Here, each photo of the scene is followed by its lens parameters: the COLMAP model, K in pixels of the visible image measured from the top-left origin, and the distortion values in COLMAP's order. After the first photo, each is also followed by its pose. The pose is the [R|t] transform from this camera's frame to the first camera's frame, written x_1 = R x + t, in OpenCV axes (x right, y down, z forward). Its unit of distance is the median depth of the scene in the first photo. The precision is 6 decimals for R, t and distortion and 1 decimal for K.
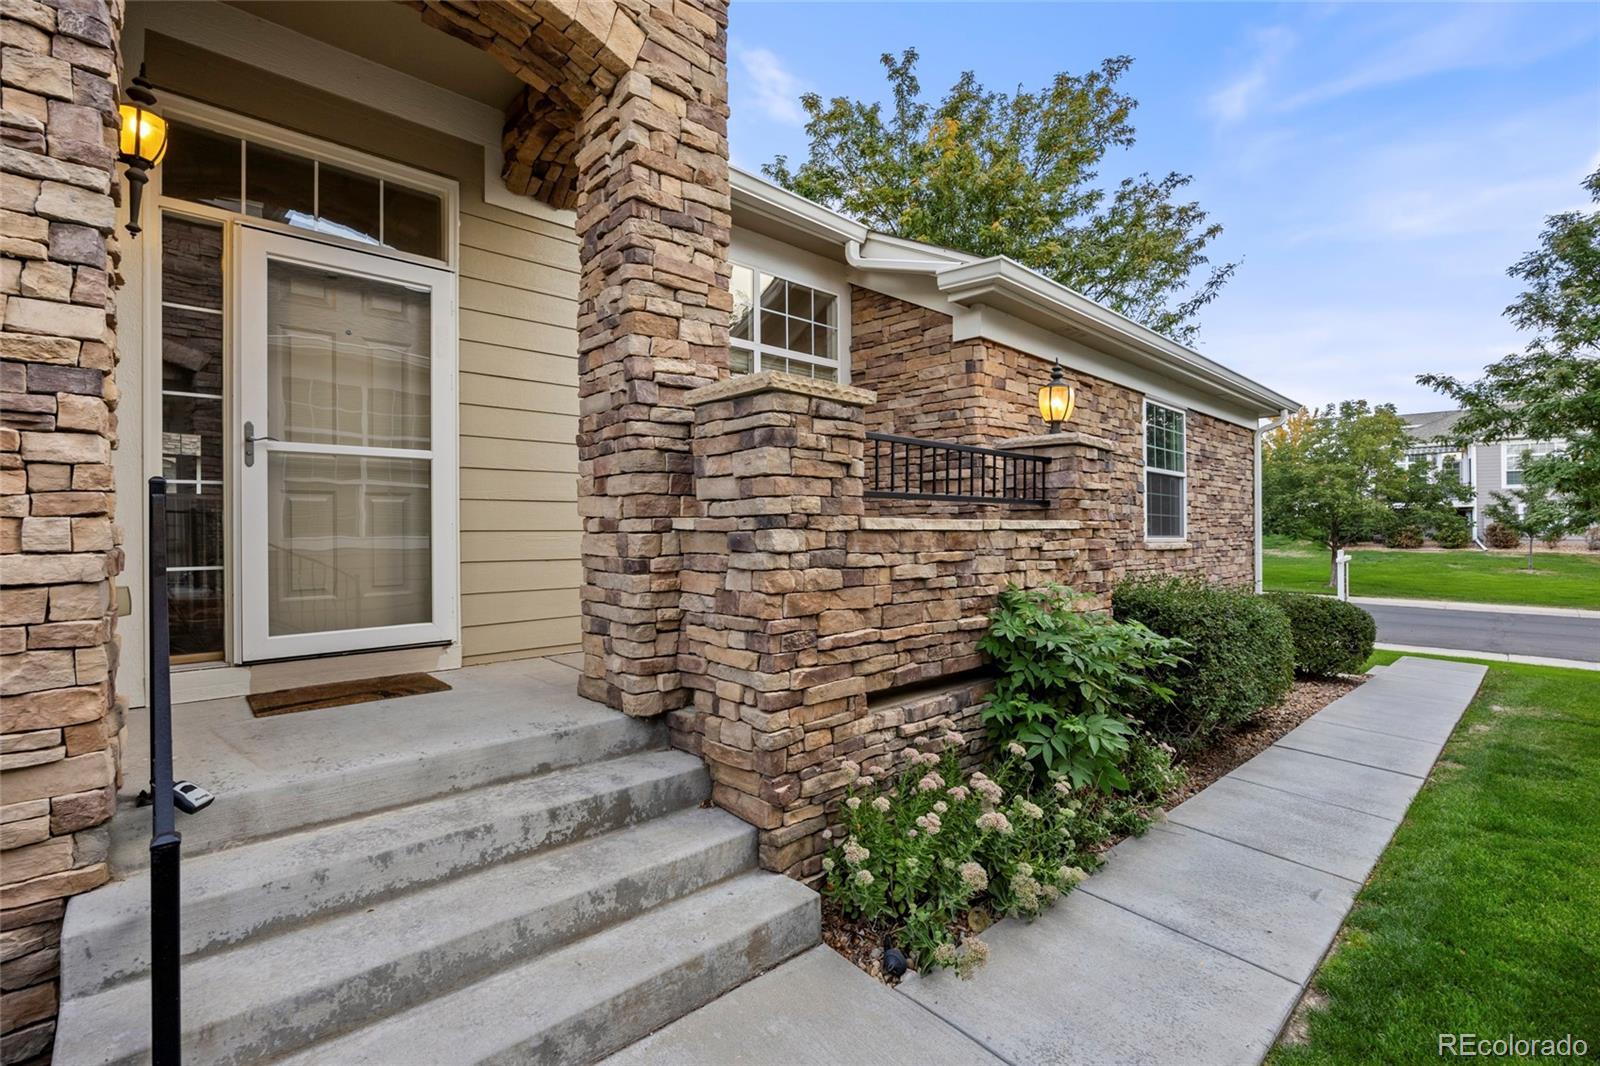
lens RADIAL K [[727.6, 0, 796.7], [0, 727.6, 530.6], [0, 0, 1]] dist [0.000127, 0.000129]
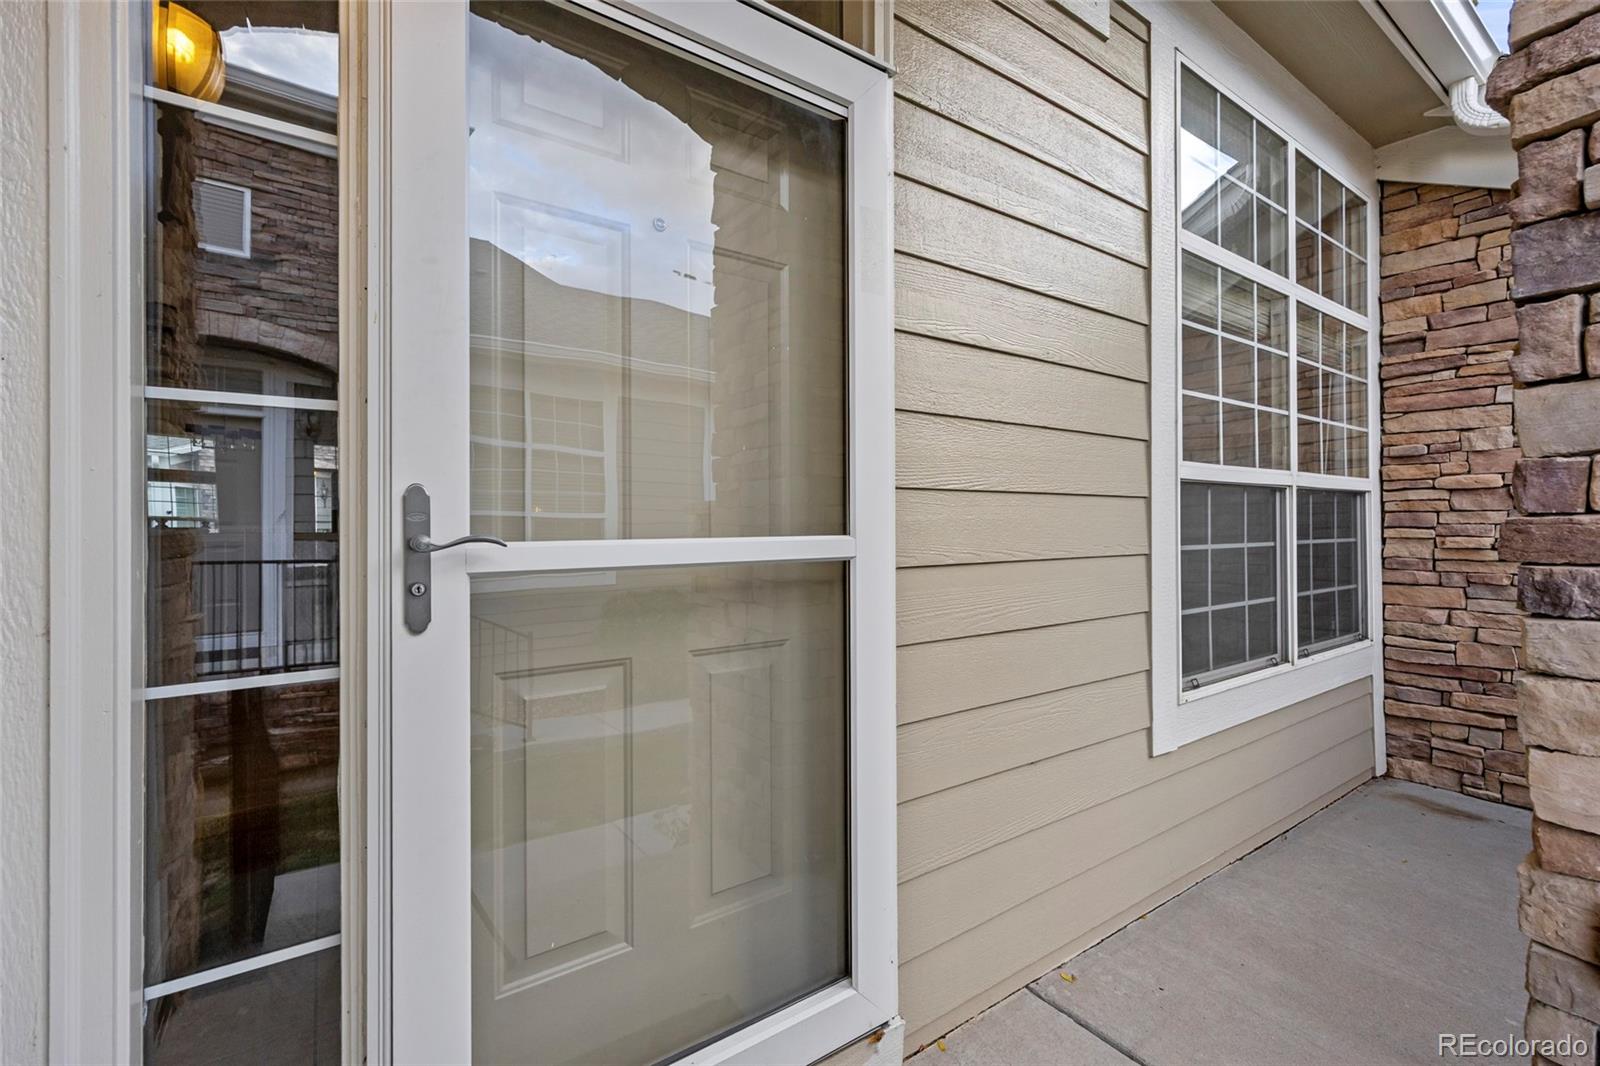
lens RADIAL K [[727.6, 0, 805.9], [0, 727.6, 531.4], [0, 0, 1]] dist [0.000127, 0.000129]
pose [[0.991346, 0.001345, -0.131270, -0.489966], [-0.001148, 0.999998, 0.001575, -0.115913], [0.131272, -0.001411, 0.991345, 0.640127]]
